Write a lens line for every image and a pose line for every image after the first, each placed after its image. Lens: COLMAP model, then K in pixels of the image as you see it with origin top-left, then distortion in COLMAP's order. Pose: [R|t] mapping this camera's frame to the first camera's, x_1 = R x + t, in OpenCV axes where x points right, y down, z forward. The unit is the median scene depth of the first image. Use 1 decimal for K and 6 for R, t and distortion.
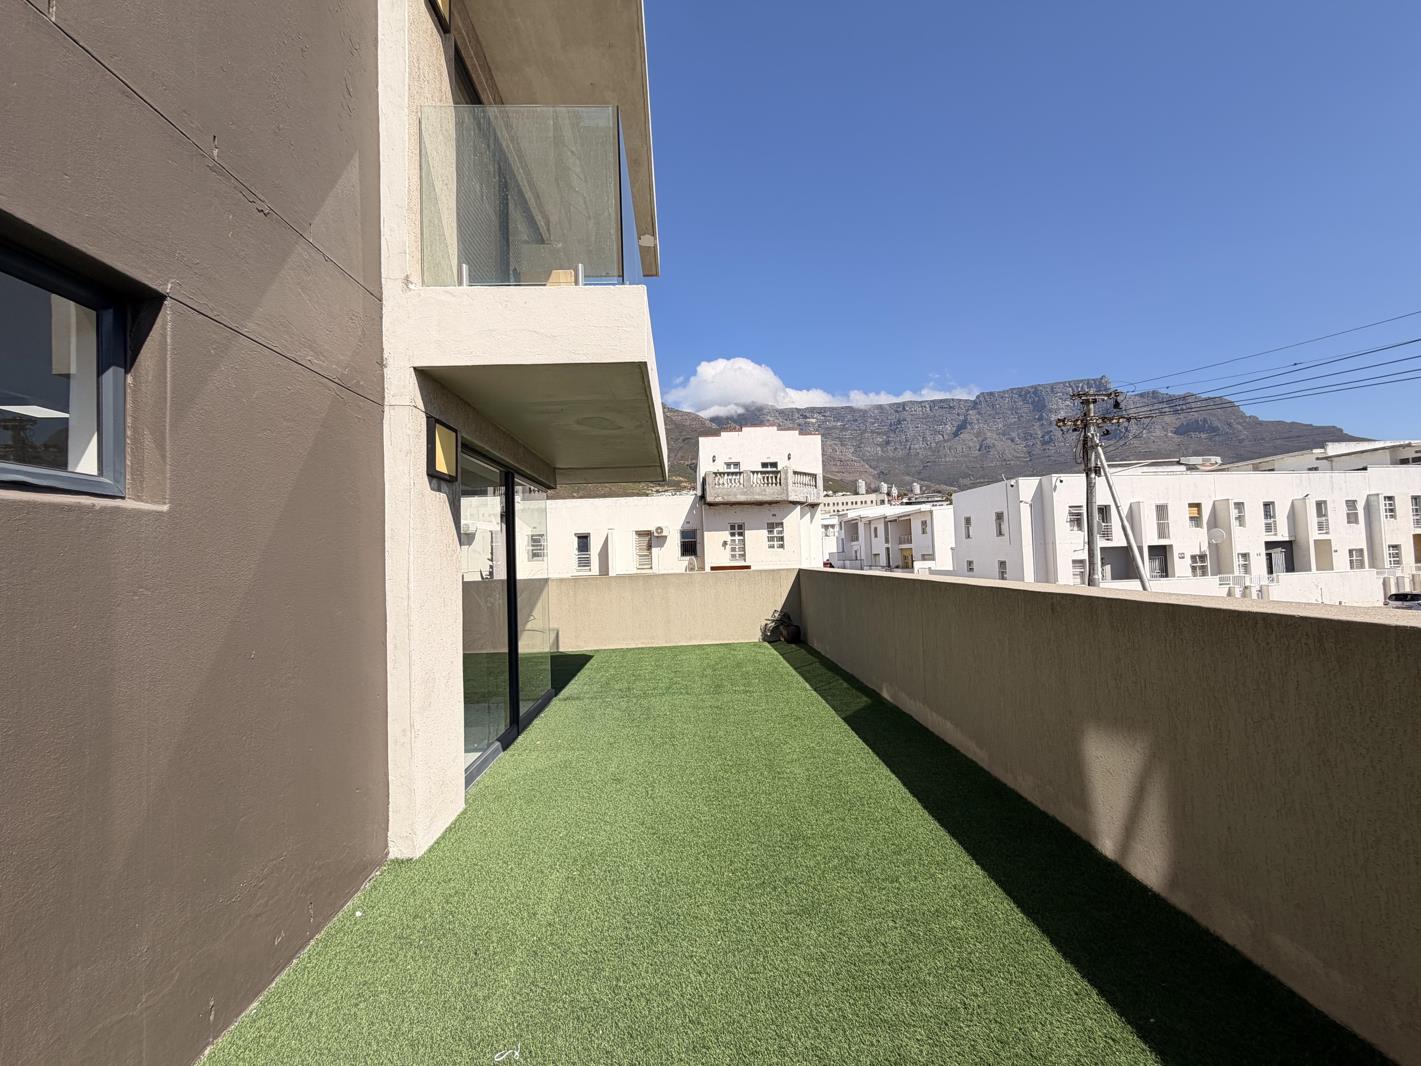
lens RADIAL K [[573.6, 0, 710.5], [0, 573.6, 533.0], [0, 0, 1]] dist [0.000226, 0.000030]
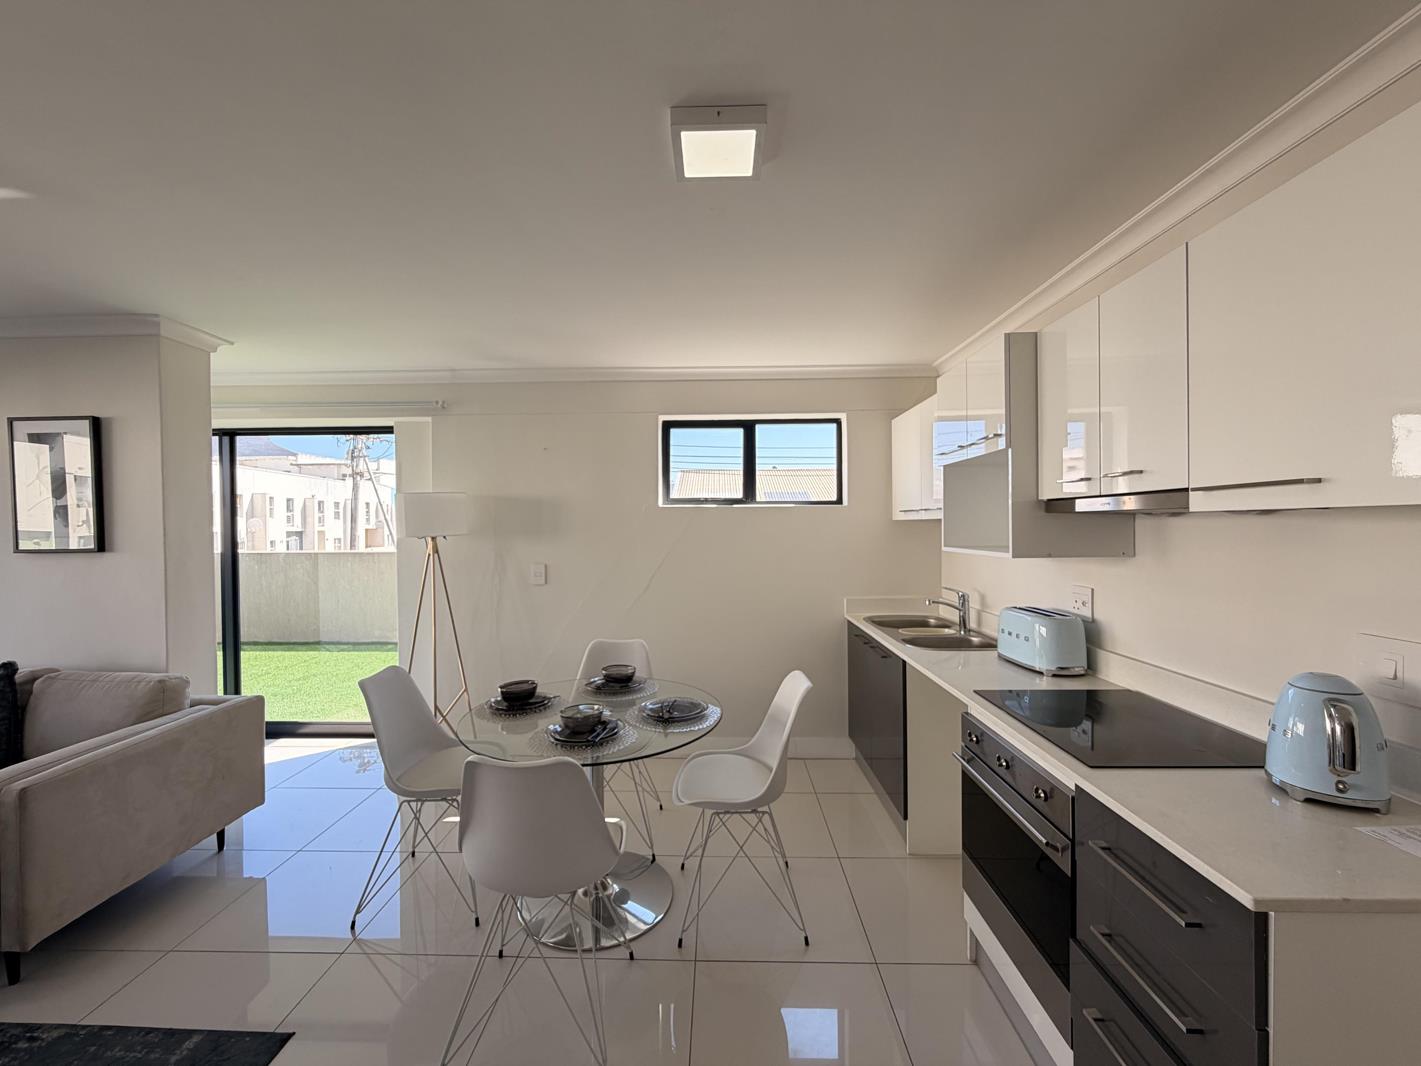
lens RADIAL K [[573.6, 0, 710.5], [0, 573.6, 533.0], [0, 0, 1]] dist [0.000226, 0.000030]
pose [[0.074699, 0.021924, 0.996965, -0.162661], [-0.041855, 0.998946, -0.018832, 0.004591], [-0.996327, -0.040321, 0.075538, 0.023785]]
